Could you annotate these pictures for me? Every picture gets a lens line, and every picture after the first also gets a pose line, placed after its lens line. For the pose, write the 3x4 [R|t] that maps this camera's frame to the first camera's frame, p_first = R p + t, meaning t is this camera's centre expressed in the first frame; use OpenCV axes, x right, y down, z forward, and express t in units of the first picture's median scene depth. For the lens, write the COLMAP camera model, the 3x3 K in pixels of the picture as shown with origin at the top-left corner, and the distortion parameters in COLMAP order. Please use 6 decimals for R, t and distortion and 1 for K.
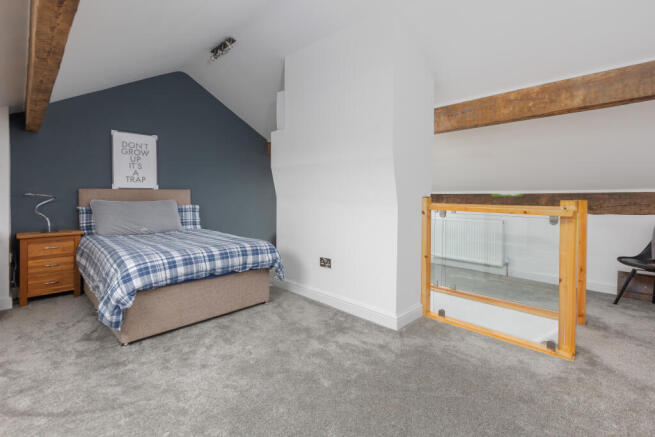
lens RADIAL K [[290.9, 0, 324.3], [0, 290.9, 197.9], [0, 0, 1]] dist [-0.001163, -0.000250]
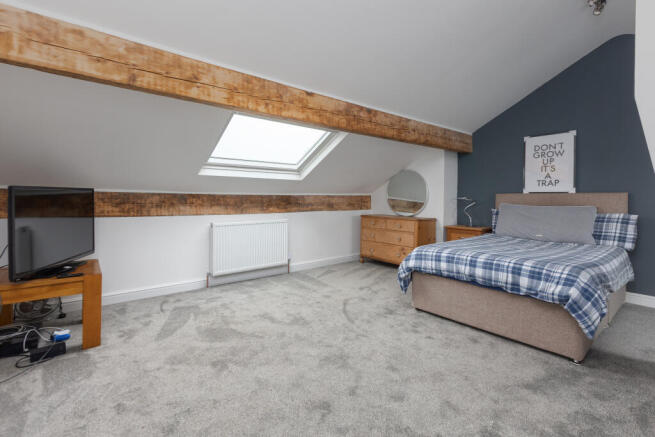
lens RADIAL K [[300.6, 0, 325.7], [0, 300.6, 204.9], [0, 0, 1]] dist [0.000496, -0.000203]
pose [[-0.069314, 0.020391, -0.997386, 0.478926], [-0.020488, 0.999551, 0.021859, 0.001403], [0.997384, 0.021949, -0.068865, 0.442087]]
